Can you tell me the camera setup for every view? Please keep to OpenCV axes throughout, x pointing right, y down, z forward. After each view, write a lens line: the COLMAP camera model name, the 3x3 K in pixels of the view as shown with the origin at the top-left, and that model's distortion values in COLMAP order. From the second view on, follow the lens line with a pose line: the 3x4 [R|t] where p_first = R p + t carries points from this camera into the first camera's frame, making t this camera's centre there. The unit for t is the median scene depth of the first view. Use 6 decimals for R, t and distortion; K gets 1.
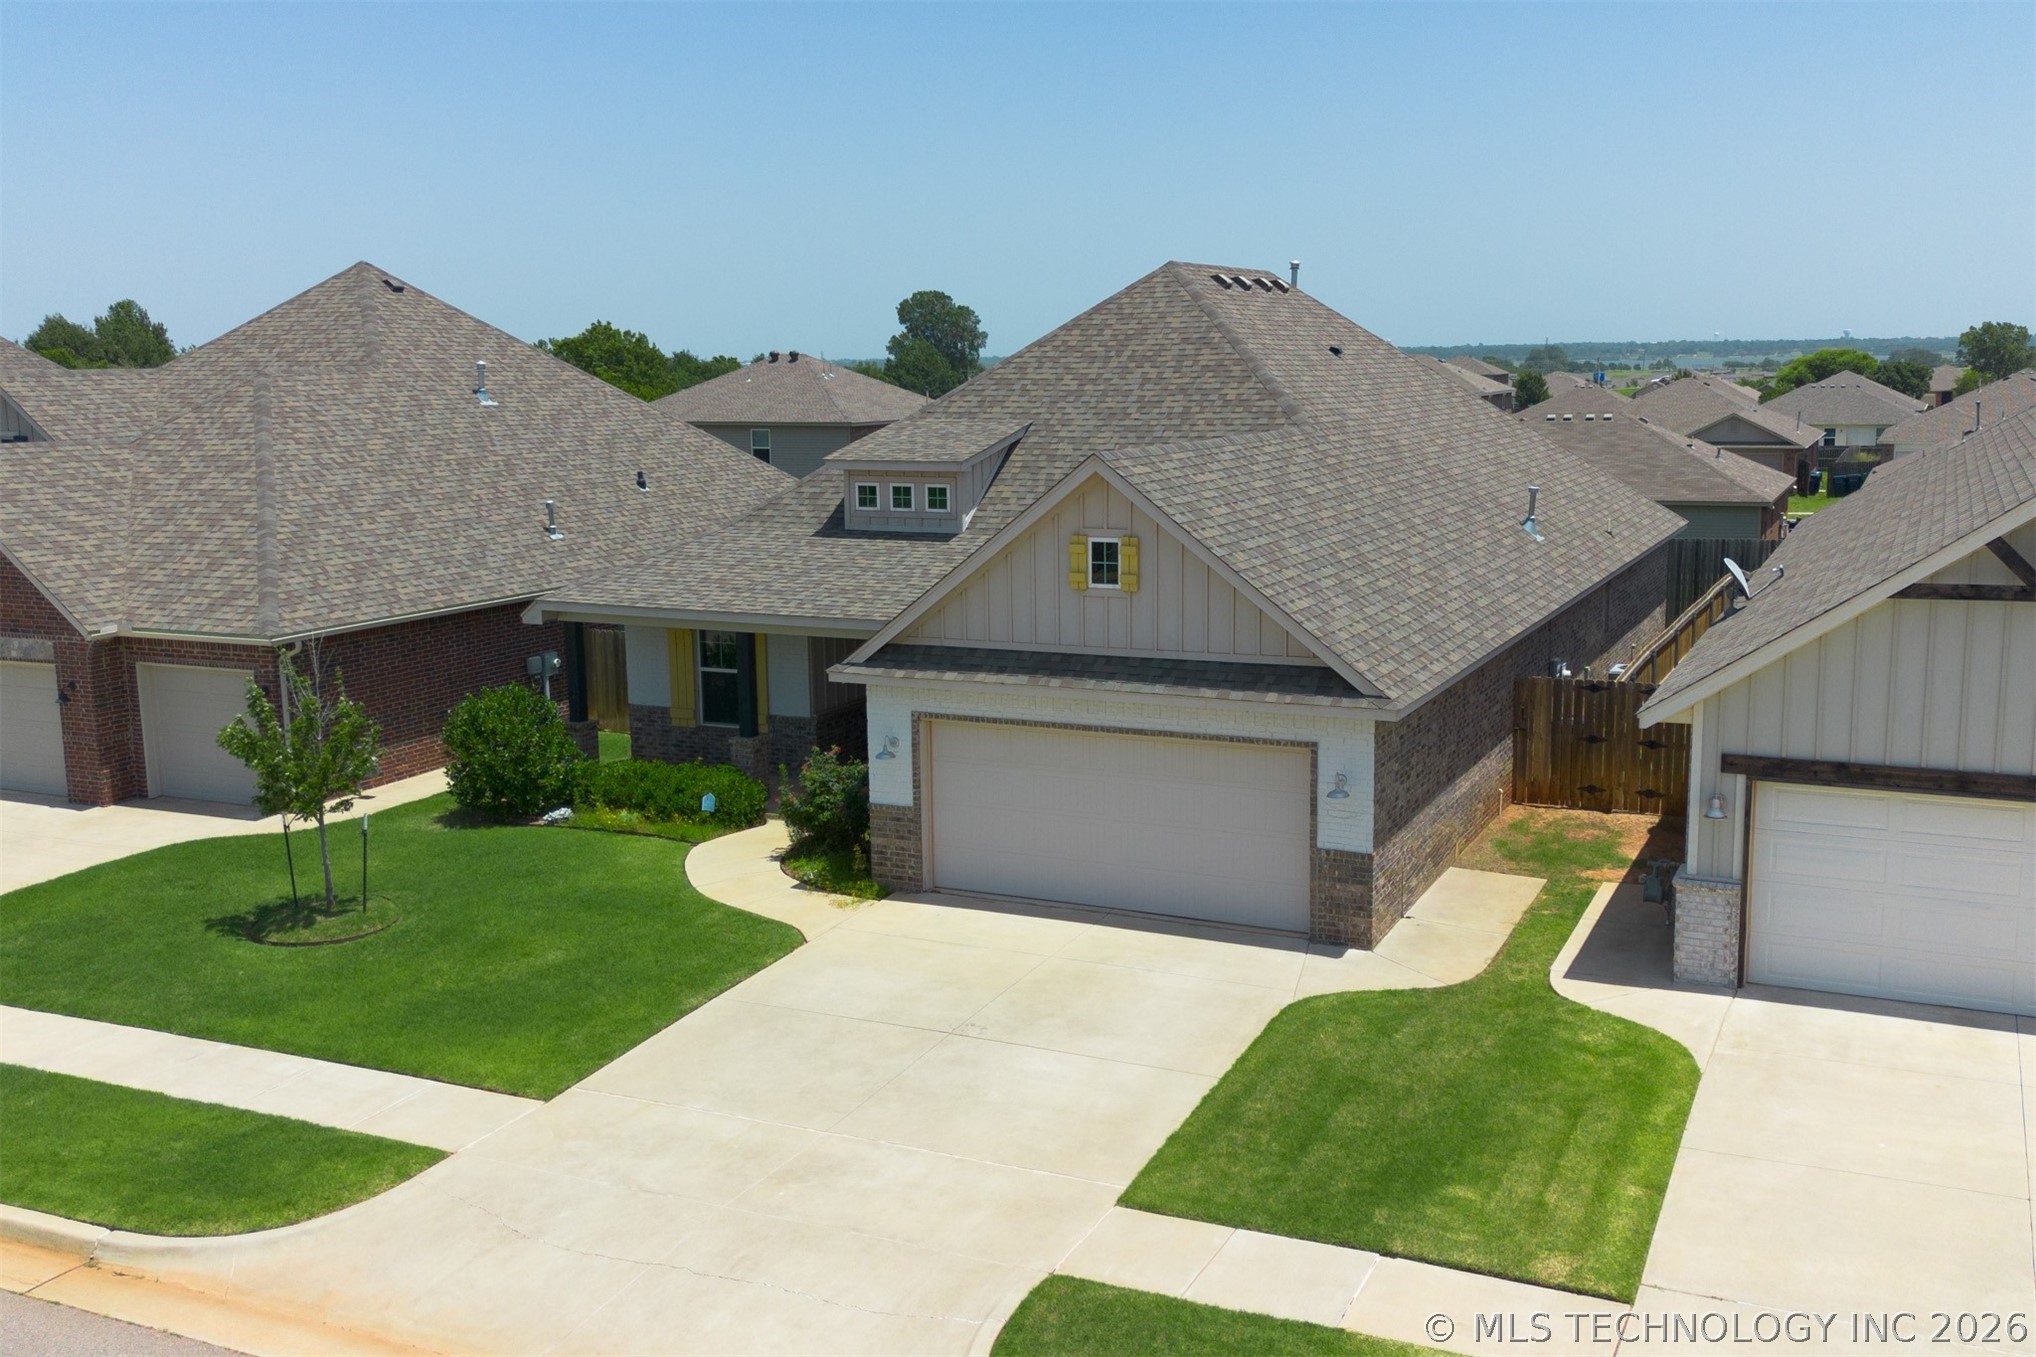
lens RADIAL K [[1922.6, 0, 1009.2], [0, 1922.6, 675.6], [0, 0, 1]] dist [0.109237, -0.195784]
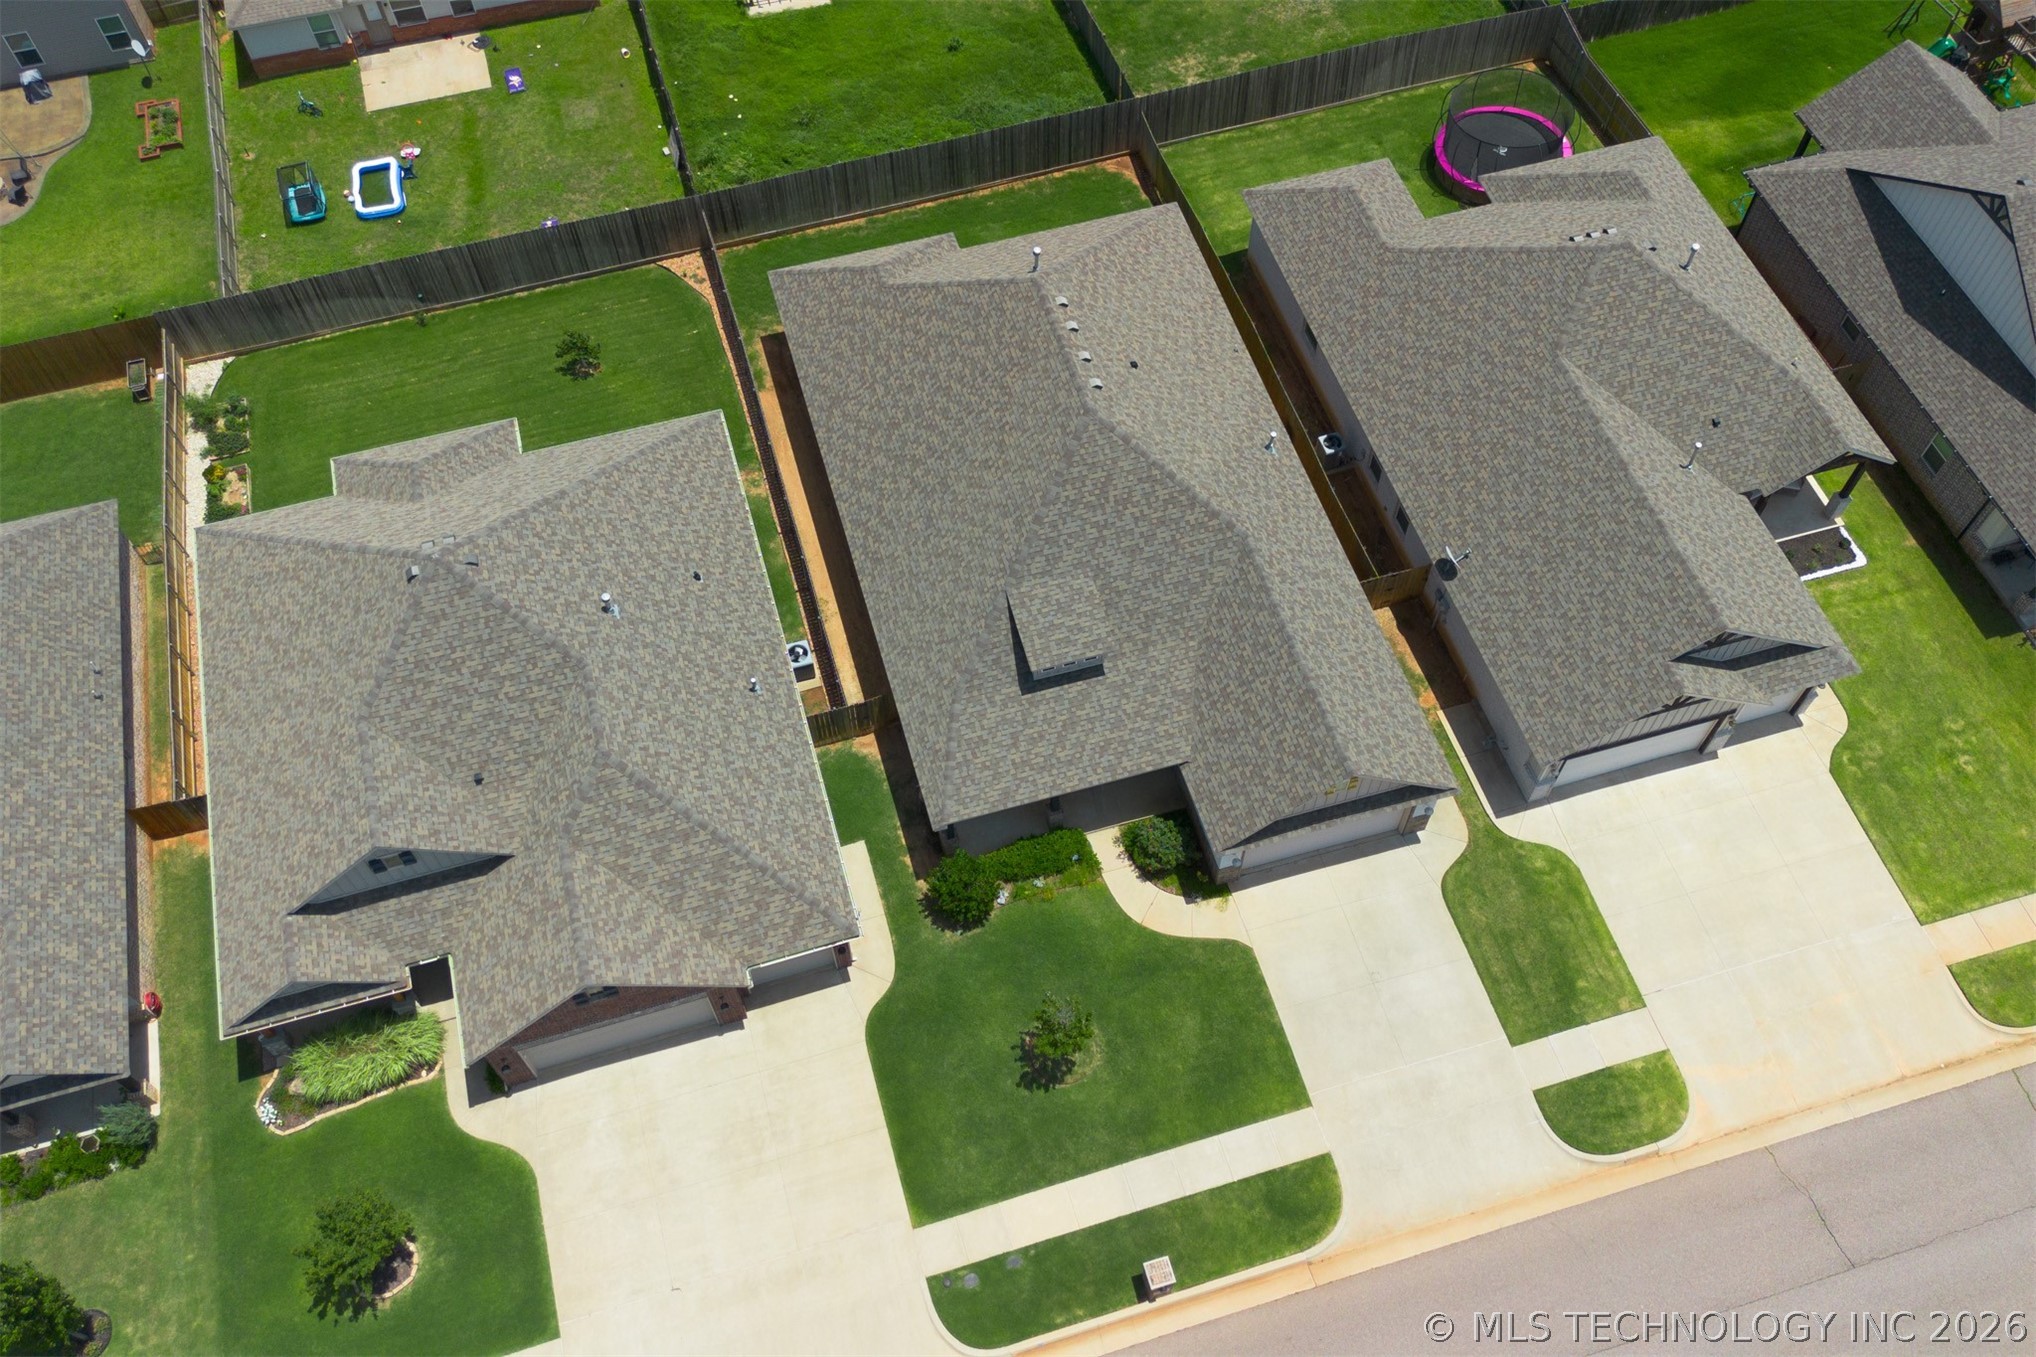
lens RADIAL K [[1803.2, 0, 1018.0], [0, 1803.2, 678.5], [0, 0, 1]] dist [0.074986, -0.083990]
pose [[0.739736, -0.565734, 0.364330, -0.779552], [0.107109, 0.633527, 0.766271, -1.505306], [-0.664318, -0.527815, 0.529238, 0.138551]]
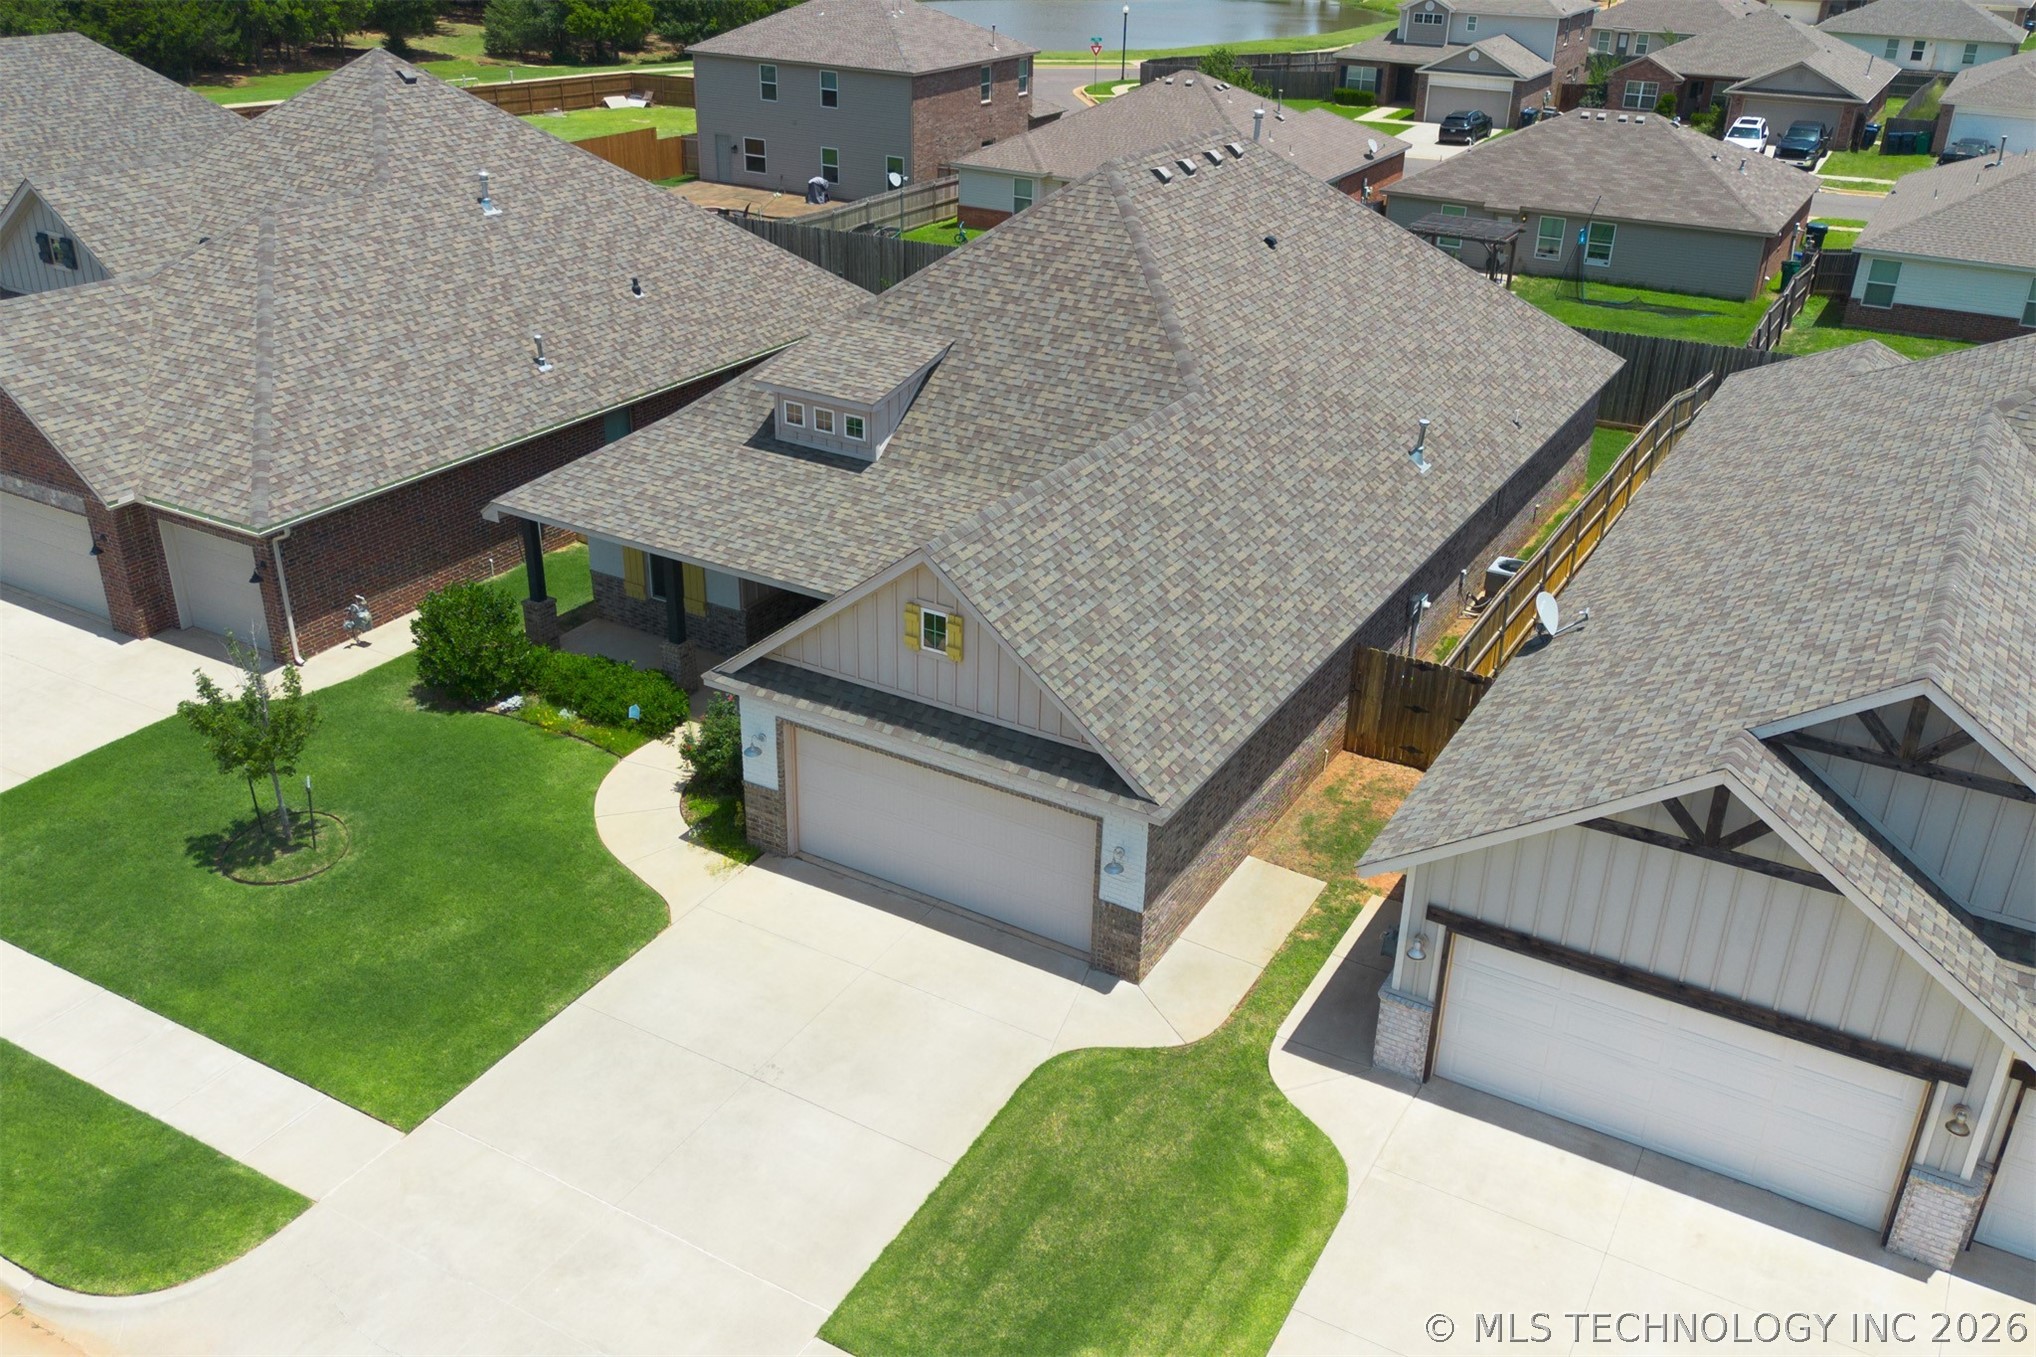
lens RADIAL K [[1721.4, 0, 1005.4], [0, 1721.4, 673.8], [0, 0, 1]] dist [0.078226, -0.074543]
pose [[0.996143, 0.067973, -0.055486, 0.119446], [-0.049240, 0.956457, 0.287689, -0.262112], [0.072625, -0.283847, 0.956115, 0.038418]]
